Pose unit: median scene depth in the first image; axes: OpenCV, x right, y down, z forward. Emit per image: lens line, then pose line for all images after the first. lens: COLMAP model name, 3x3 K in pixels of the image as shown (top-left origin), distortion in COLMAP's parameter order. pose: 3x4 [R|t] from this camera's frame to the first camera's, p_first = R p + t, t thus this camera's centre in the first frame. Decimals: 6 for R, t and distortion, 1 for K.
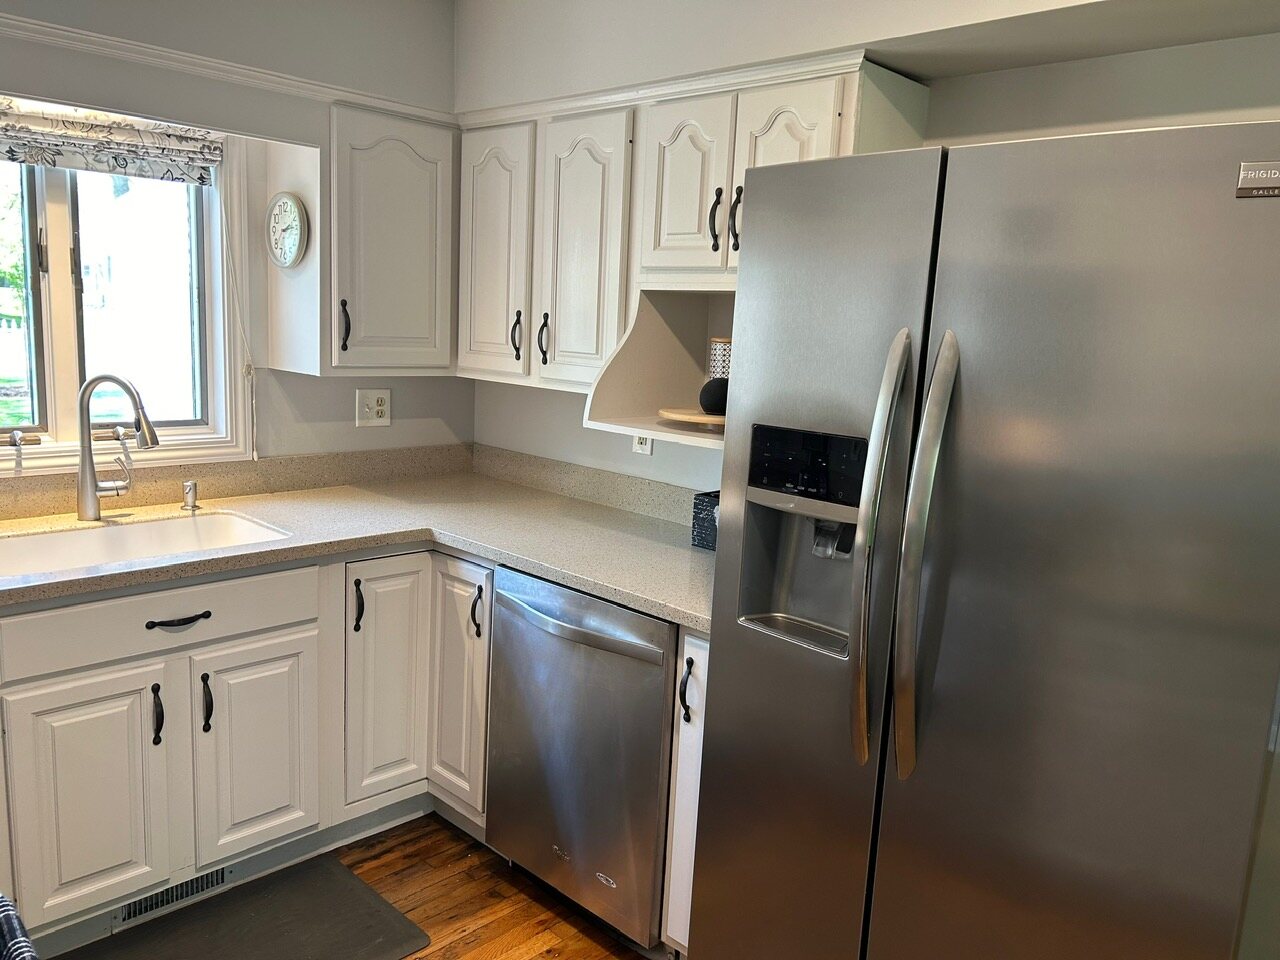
lens RADIAL K [[955.0, 0, 640.3], [0, 955.0, 482.9], [0, 0, 1]] dist [0.031753, -0.034862]
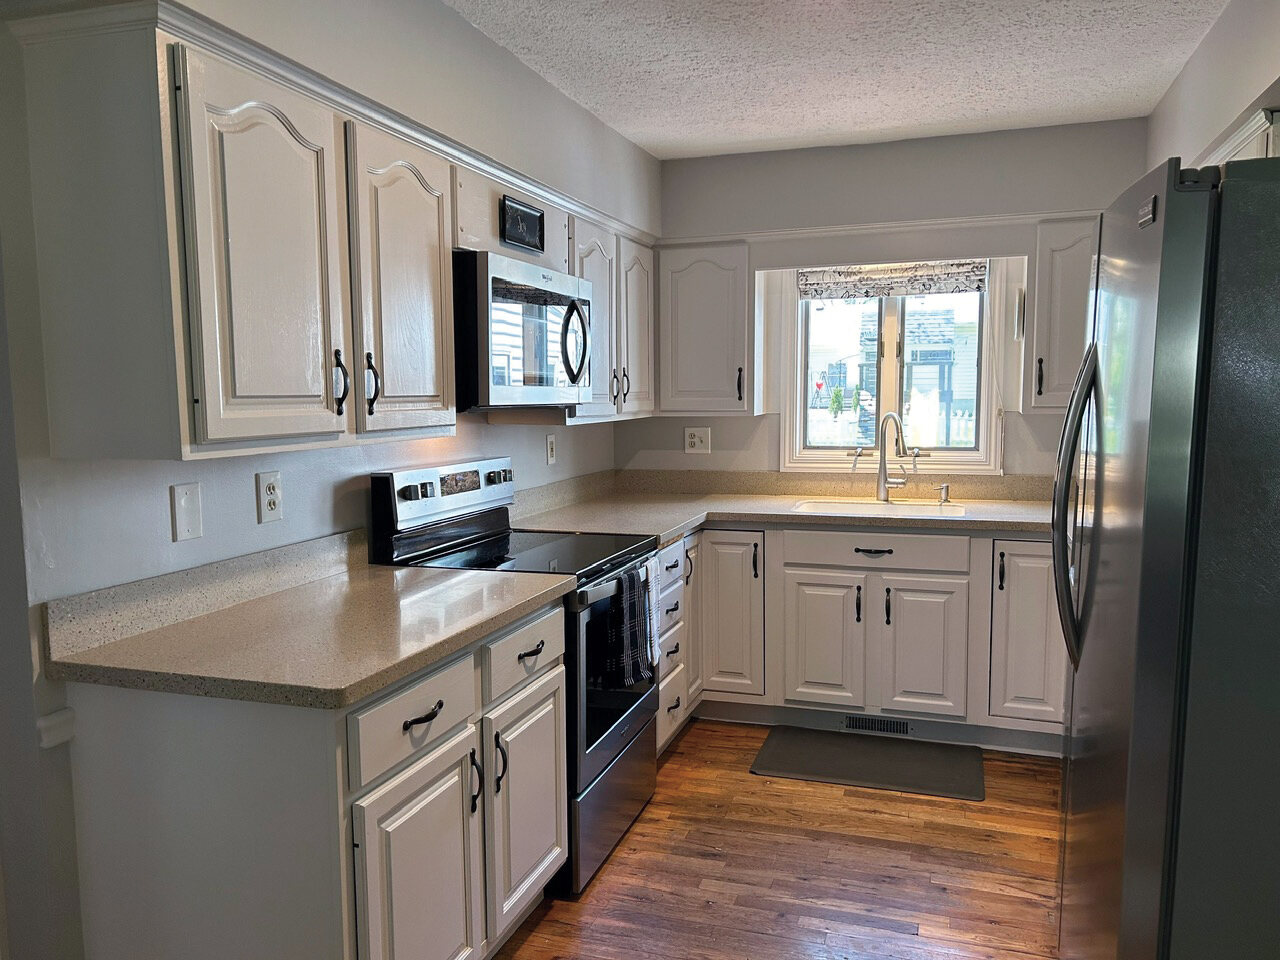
lens RADIAL K [[955.0, 0, 639.9], [0, 955.0, 488.7], [0, 0, 1]] dist [0.031753, -0.034862]
pose [[0.427260, 0.041461, -0.903178, 0.750625], [-0.119614, 0.992759, -0.011011, 0.086045], [0.896182, 0.112737, 0.429125, -0.102292]]
